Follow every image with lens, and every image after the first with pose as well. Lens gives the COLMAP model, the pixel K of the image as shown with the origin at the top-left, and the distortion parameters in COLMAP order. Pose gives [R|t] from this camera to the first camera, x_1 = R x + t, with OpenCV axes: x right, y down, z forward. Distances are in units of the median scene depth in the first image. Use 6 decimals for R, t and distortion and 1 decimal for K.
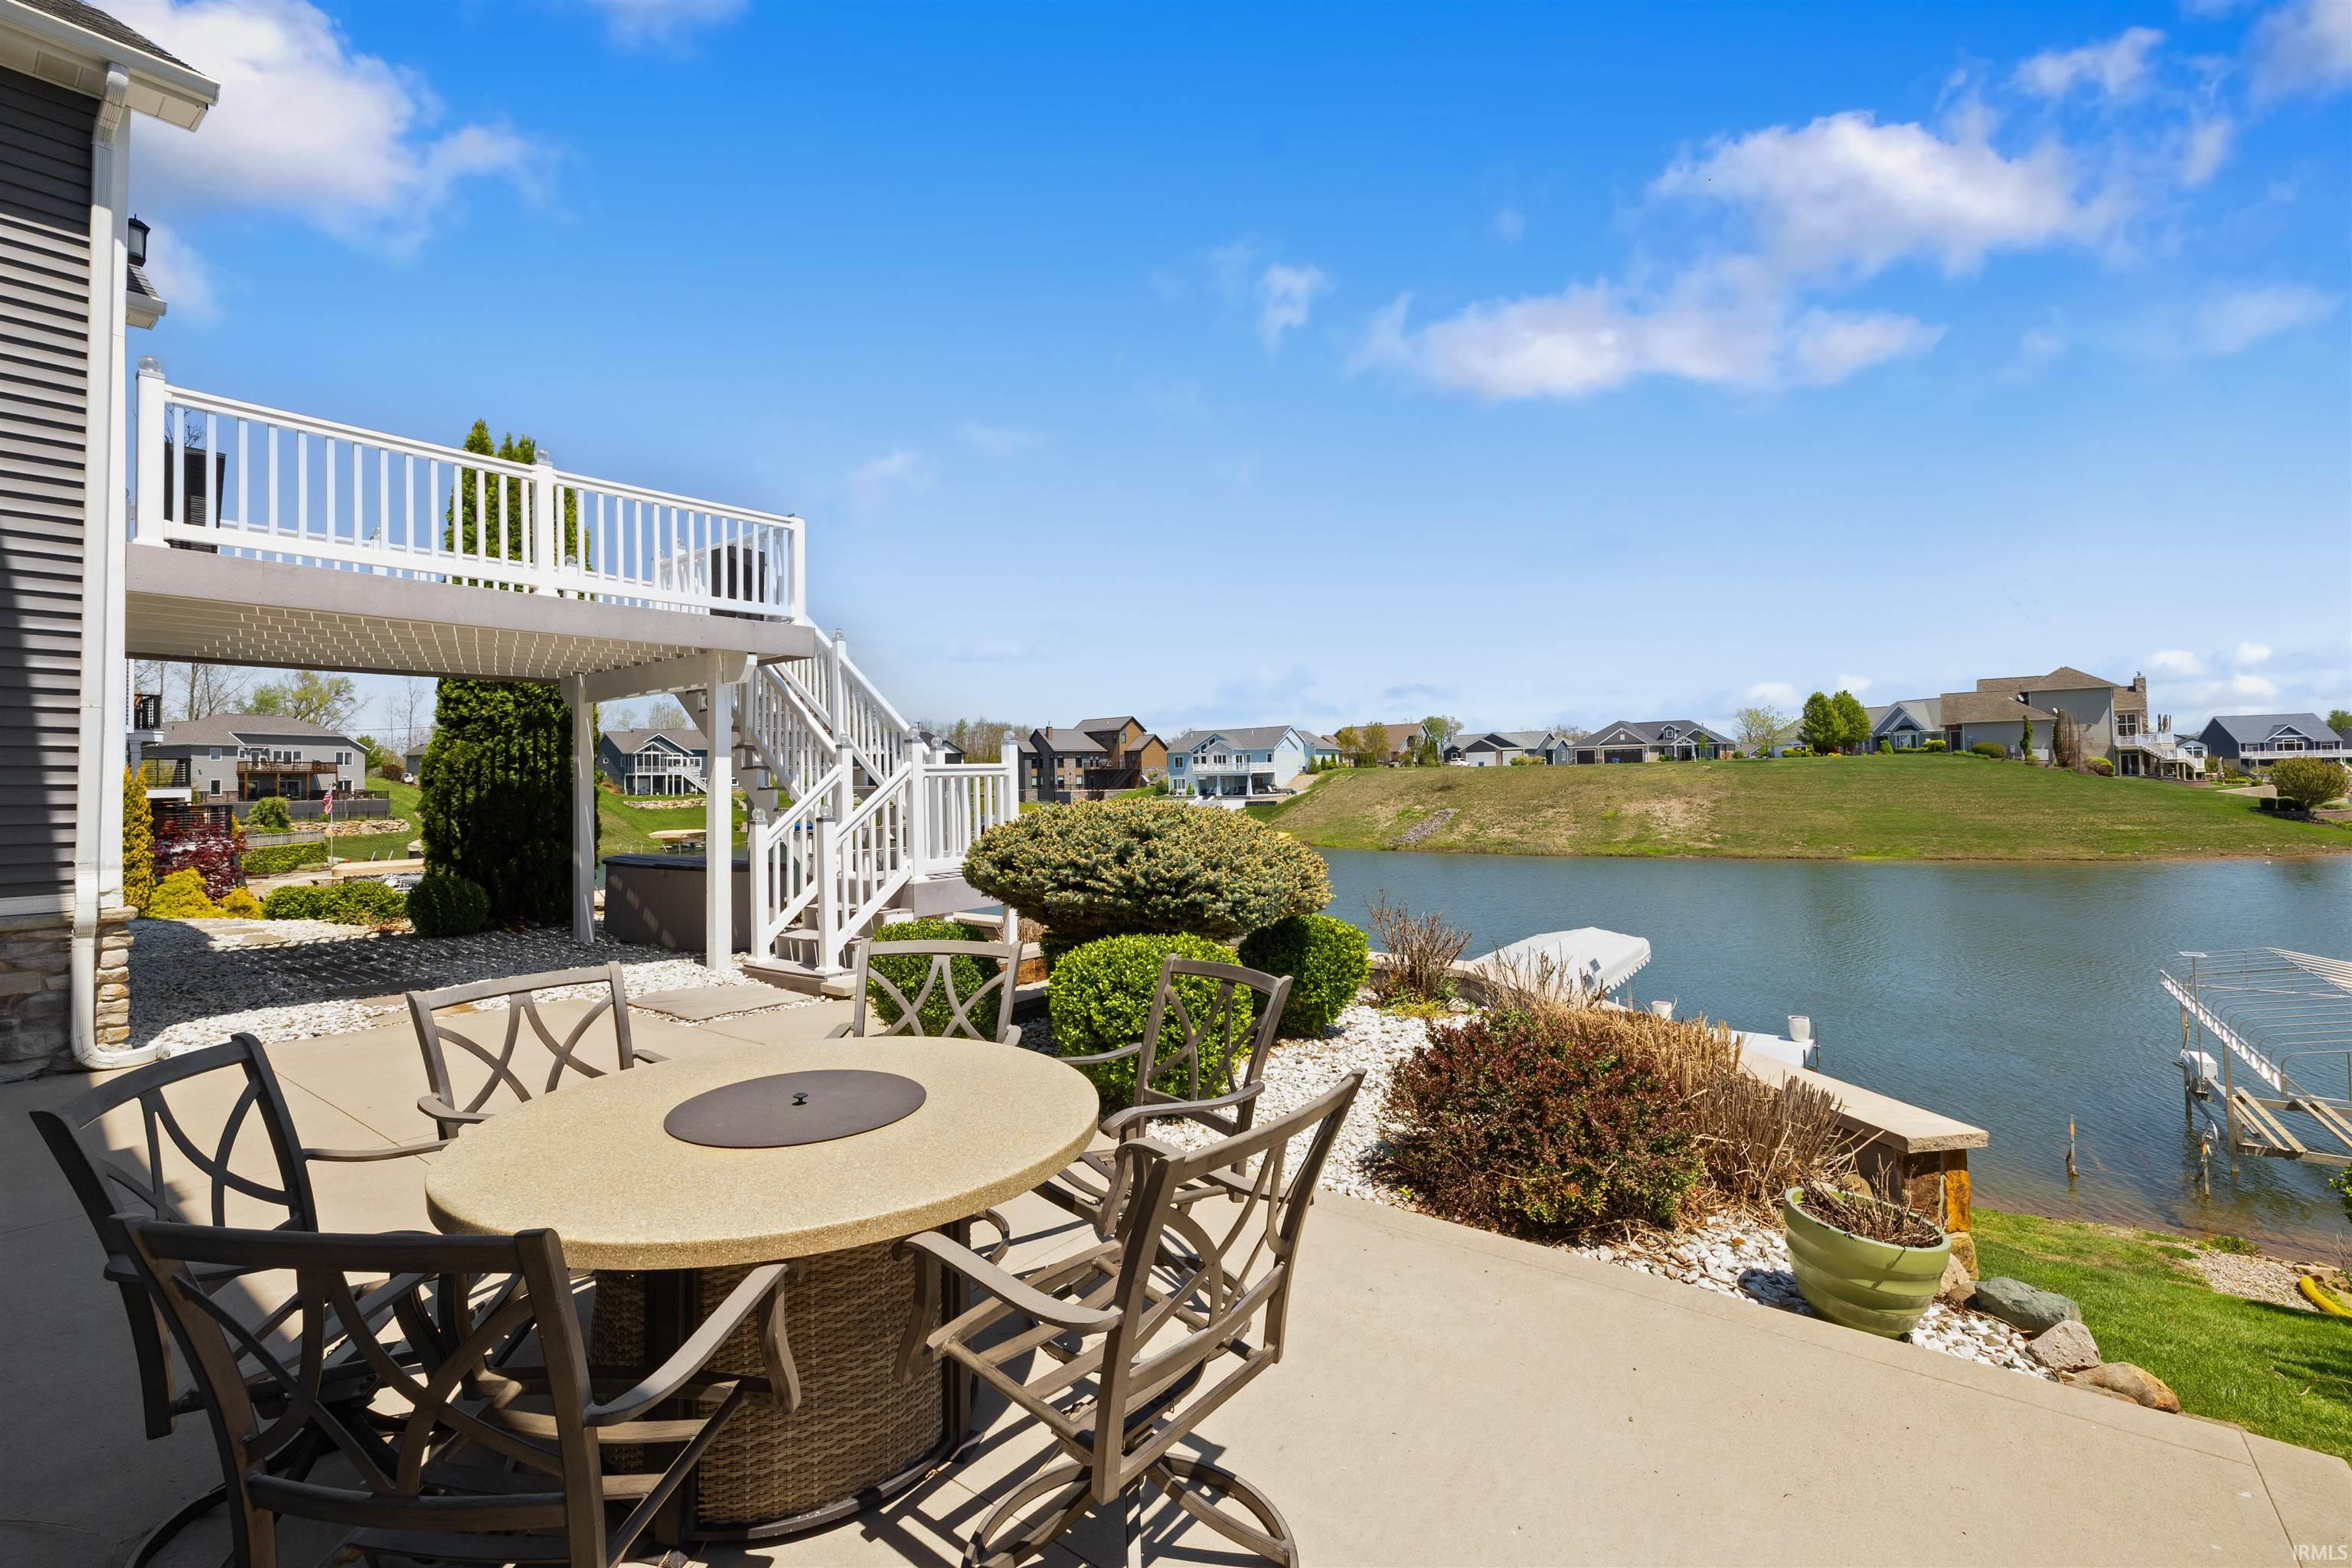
lens RADIAL K [[1030.5, 0, 1171.9], [0, 1030.5, 767.5], [0, 0, 1]] dist [0.000097, 0.000051]
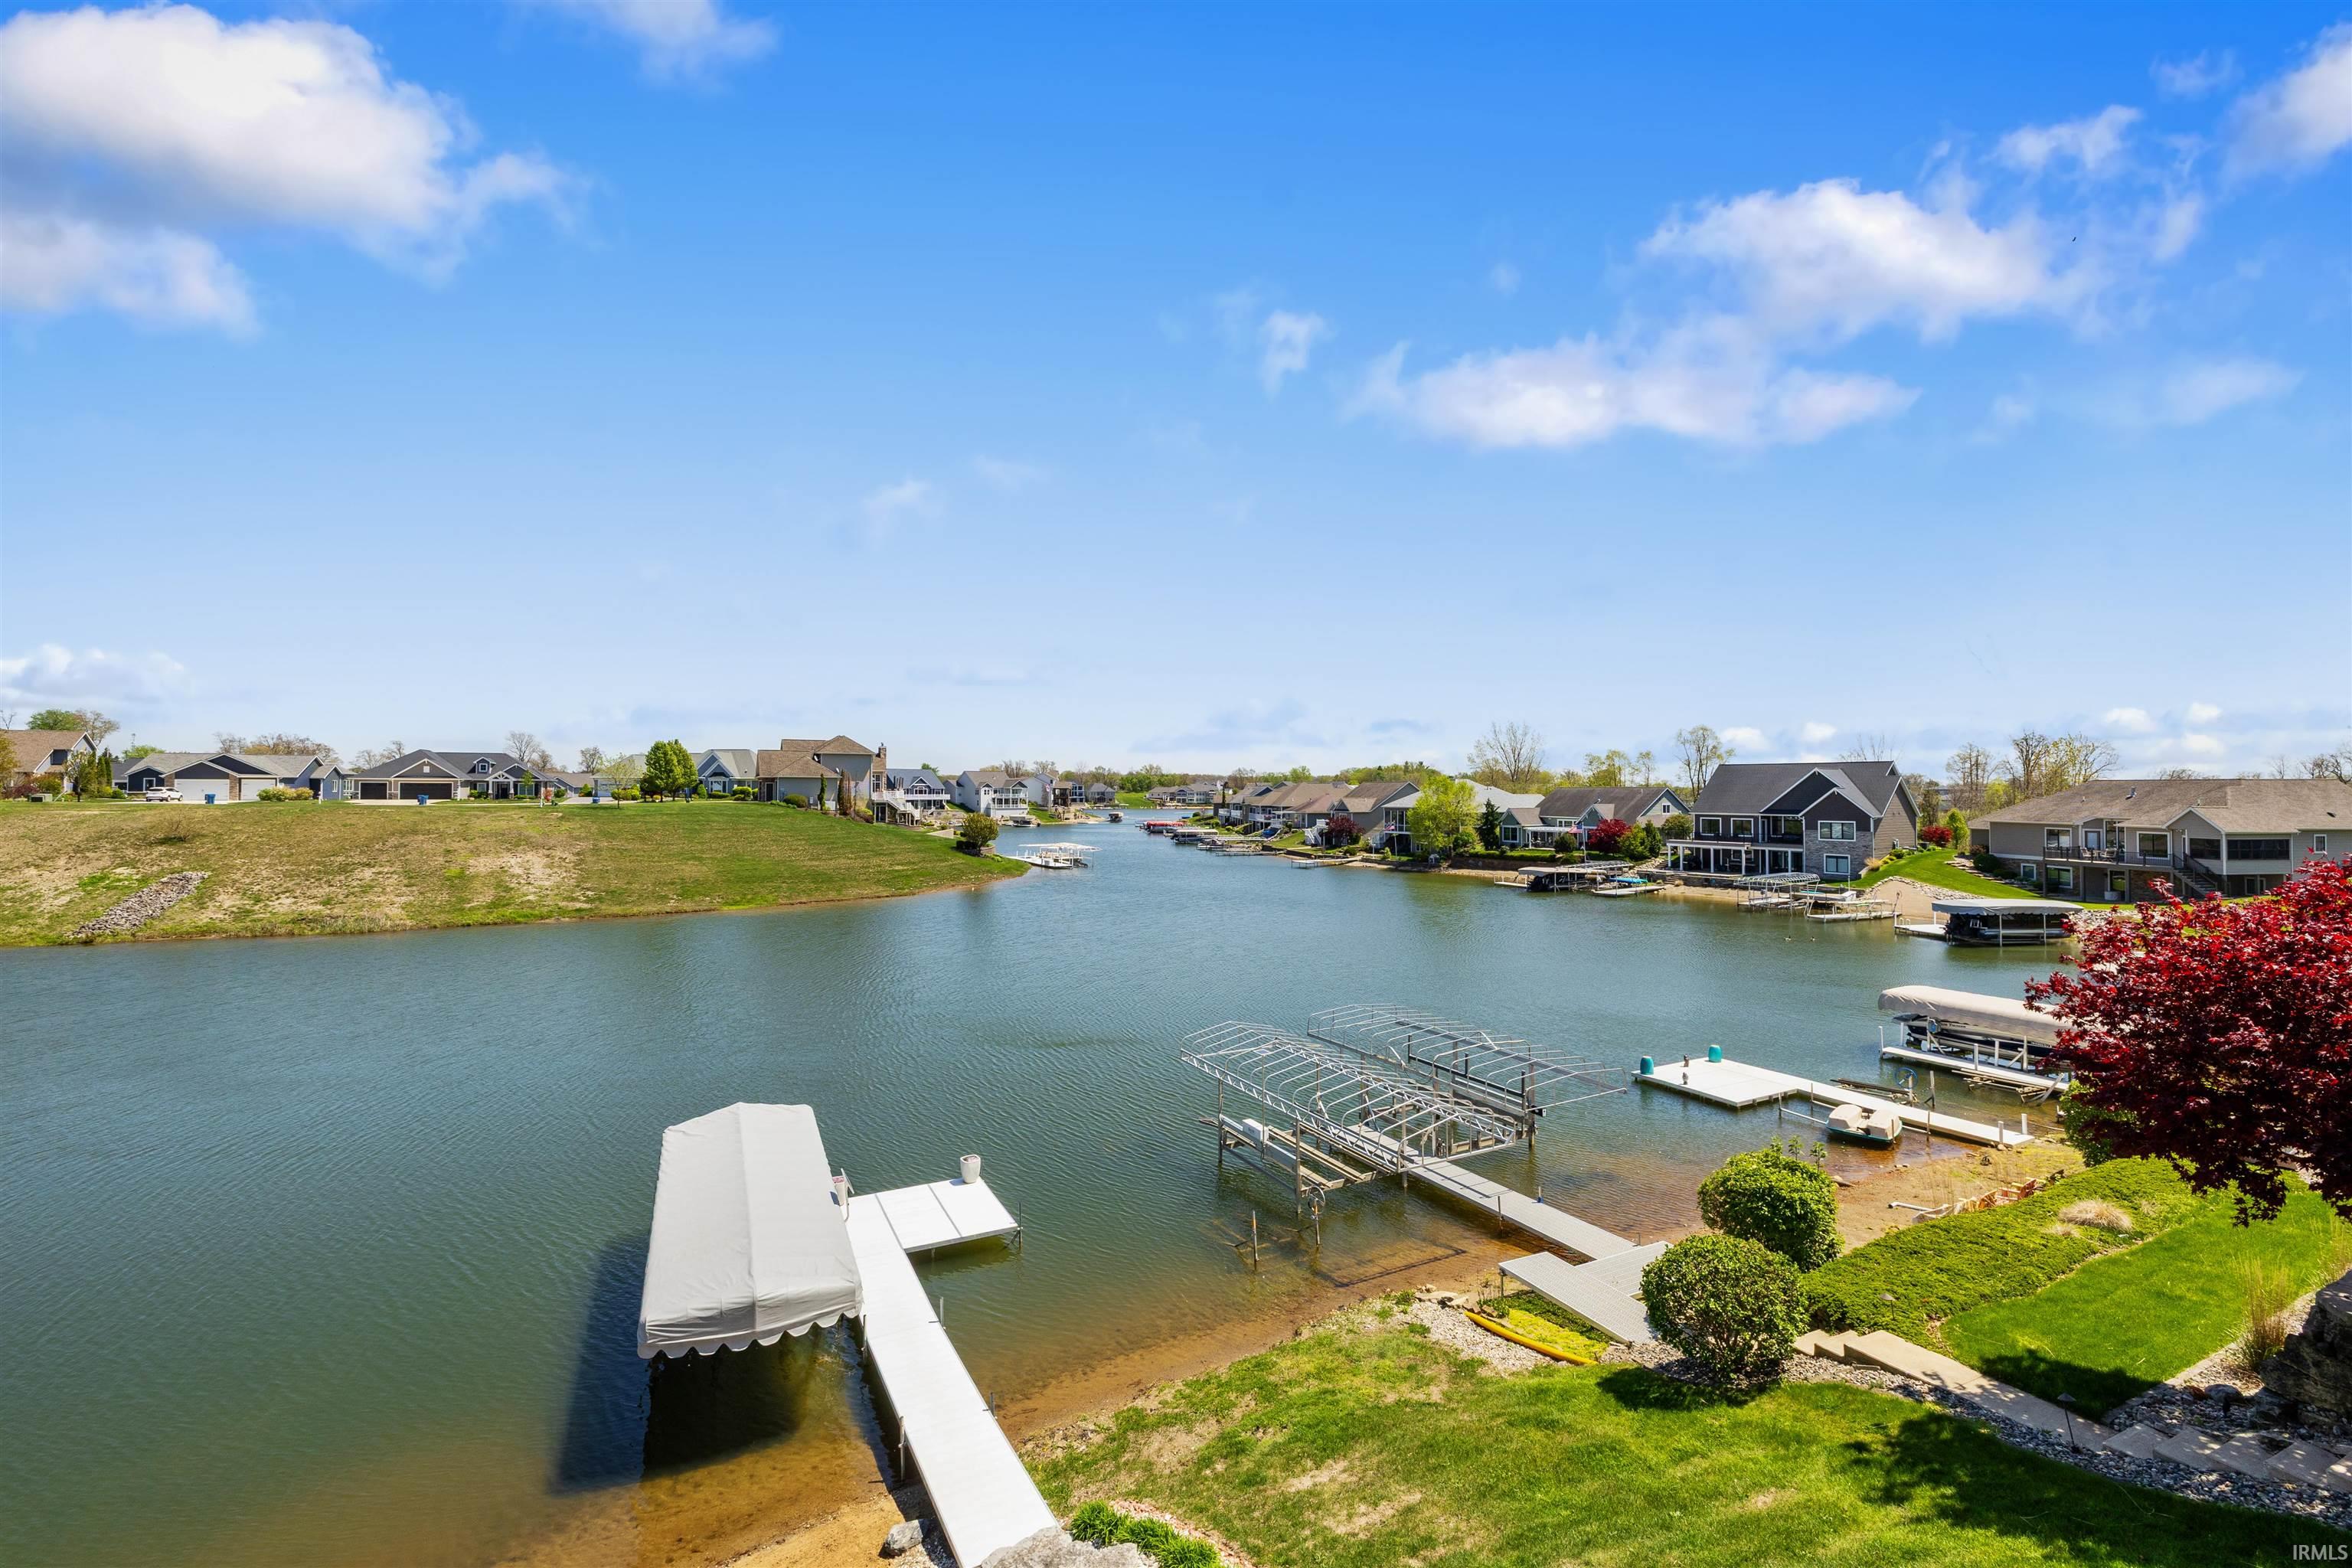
lens RADIAL K [[987.3, 0, 1167.5], [0, 987.3, 766.8], [0, 0, 1]] dist [0.002395, -0.000034]
pose [[0.444266, 0.043684, 0.894829, -0.042648], [-0.026494, 0.999014, -0.035617, -0.025152], [-0.895503, -0.007884, 0.444985, 0.094387]]
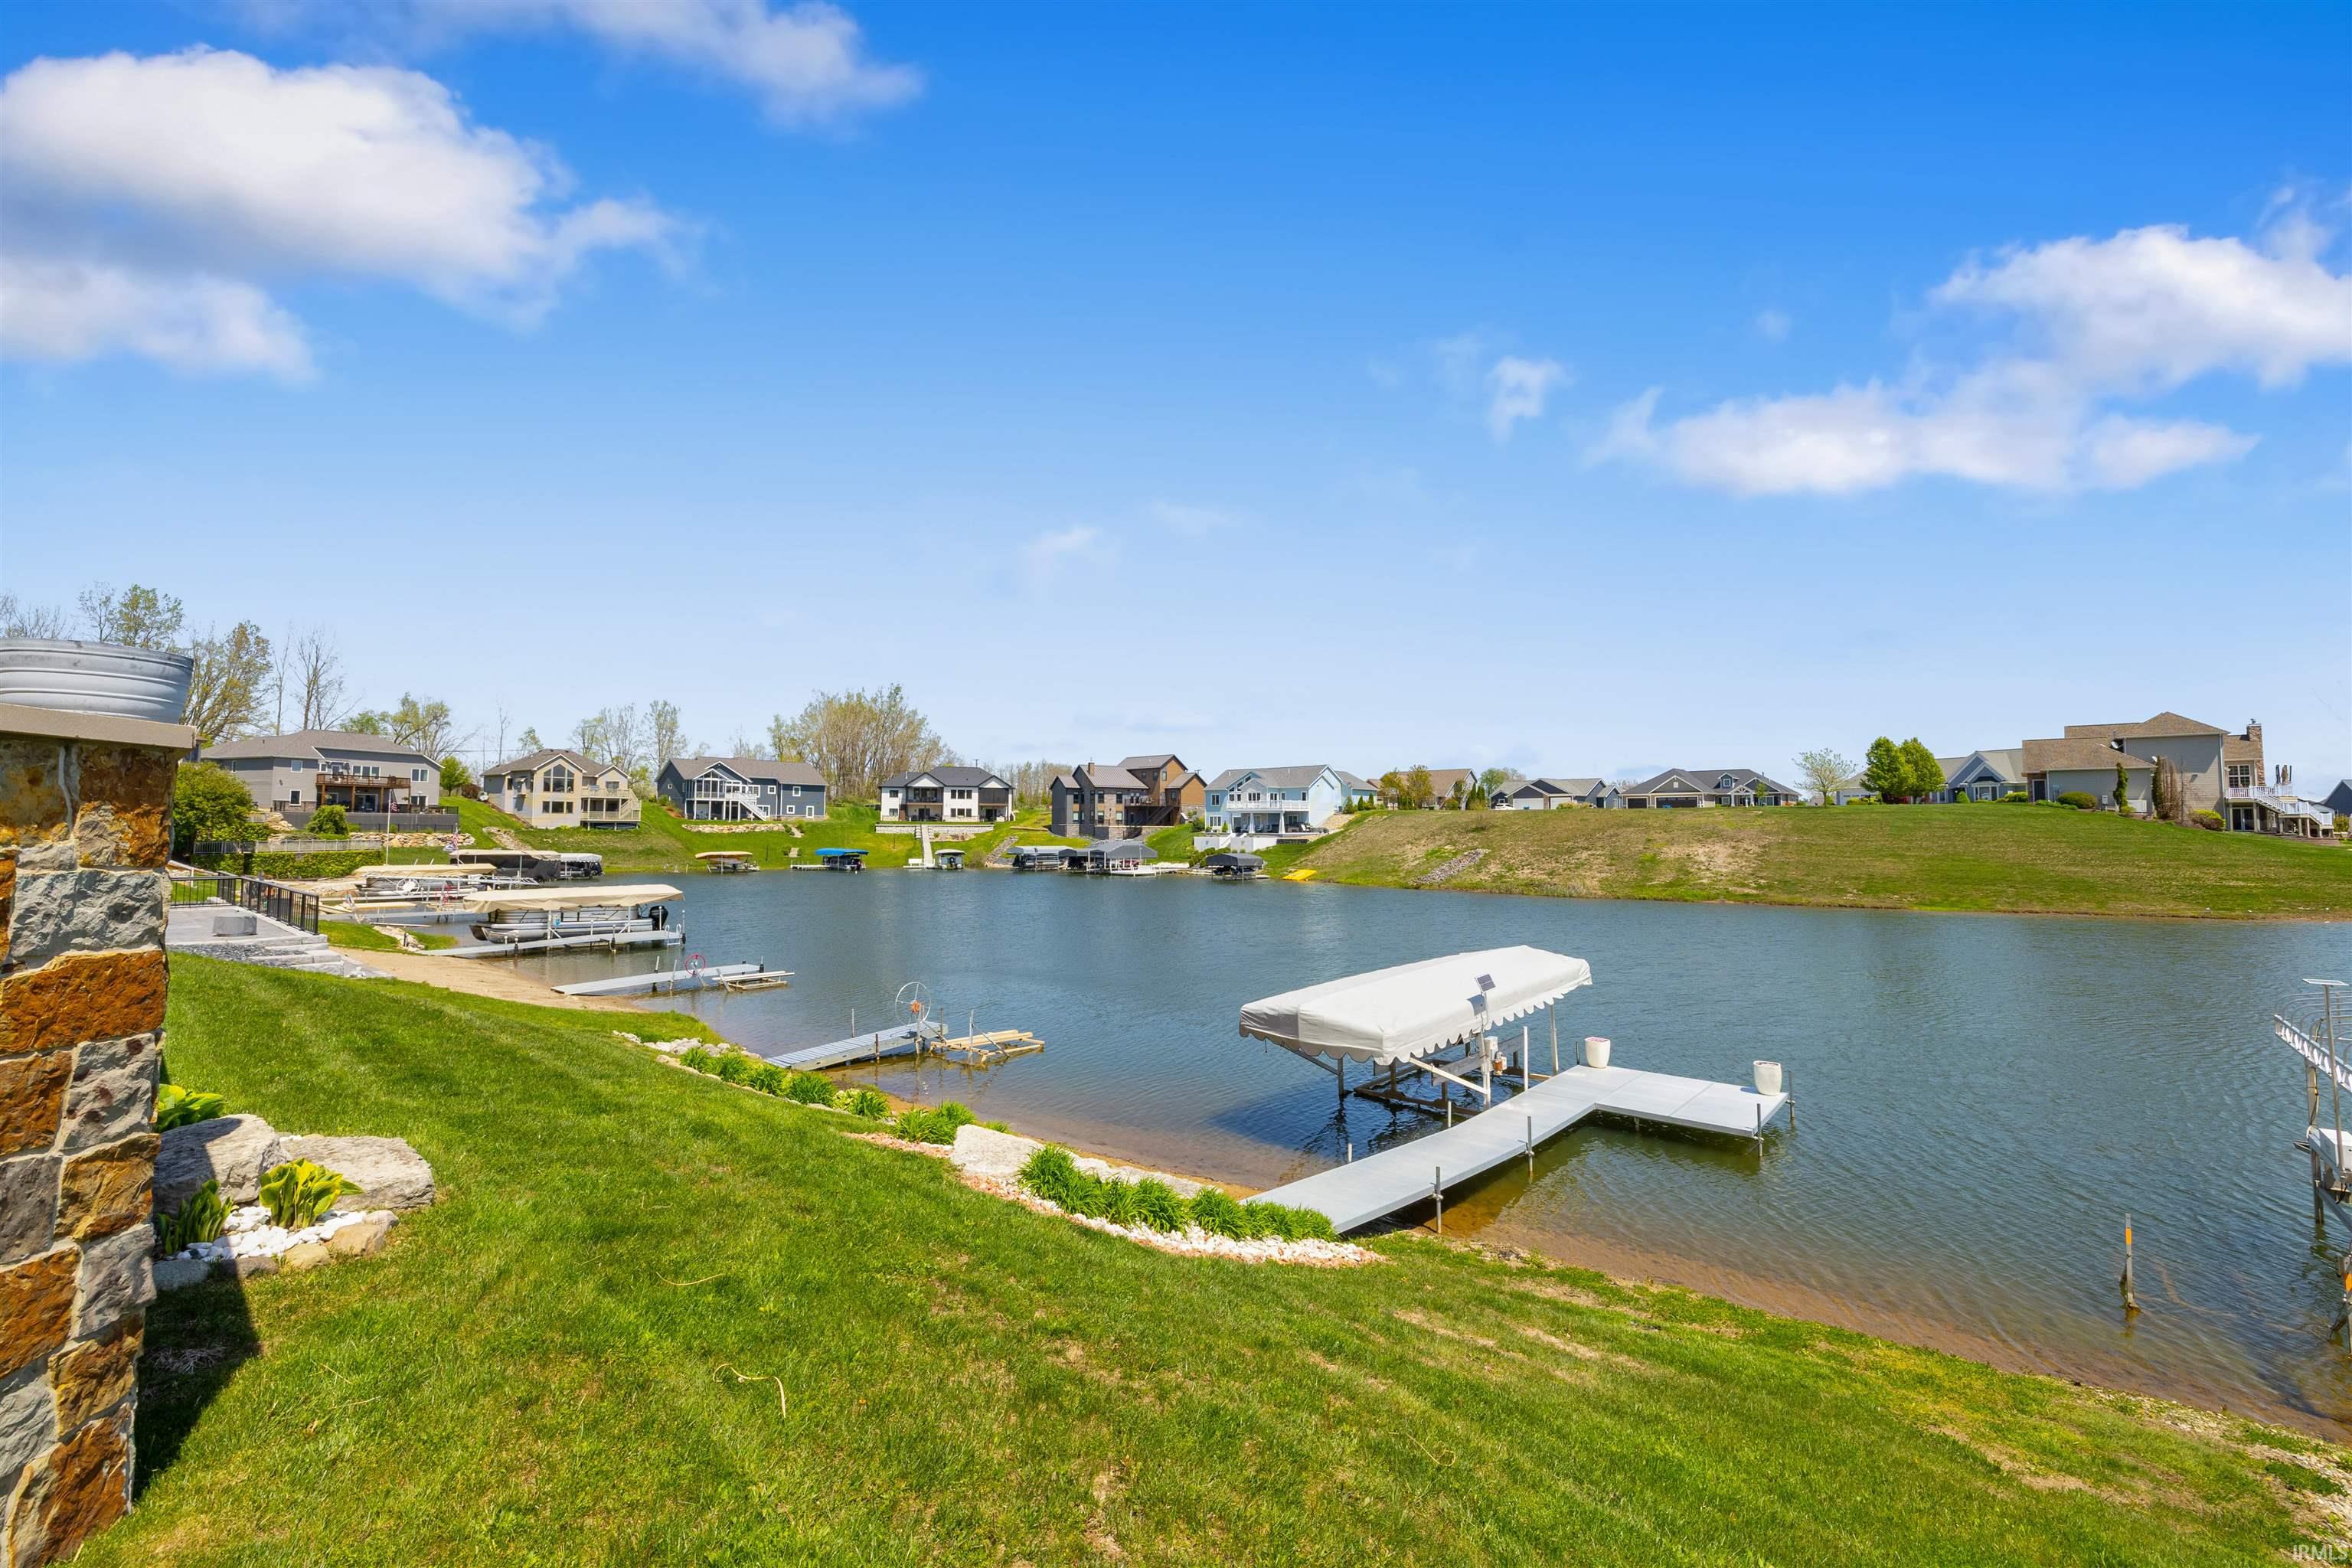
lens RADIAL K [[985.9, 0, 1167.9], [0, 985.9, 791.3], [0, 0, 1]] dist [0.000161, -0.000396]
pose [[0.996428, 0.021743, -0.081602, 0.050440], [-0.023893, 0.999390, -0.025464, 0.015955], [0.080999, 0.027323, 0.996340, 0.051715]]
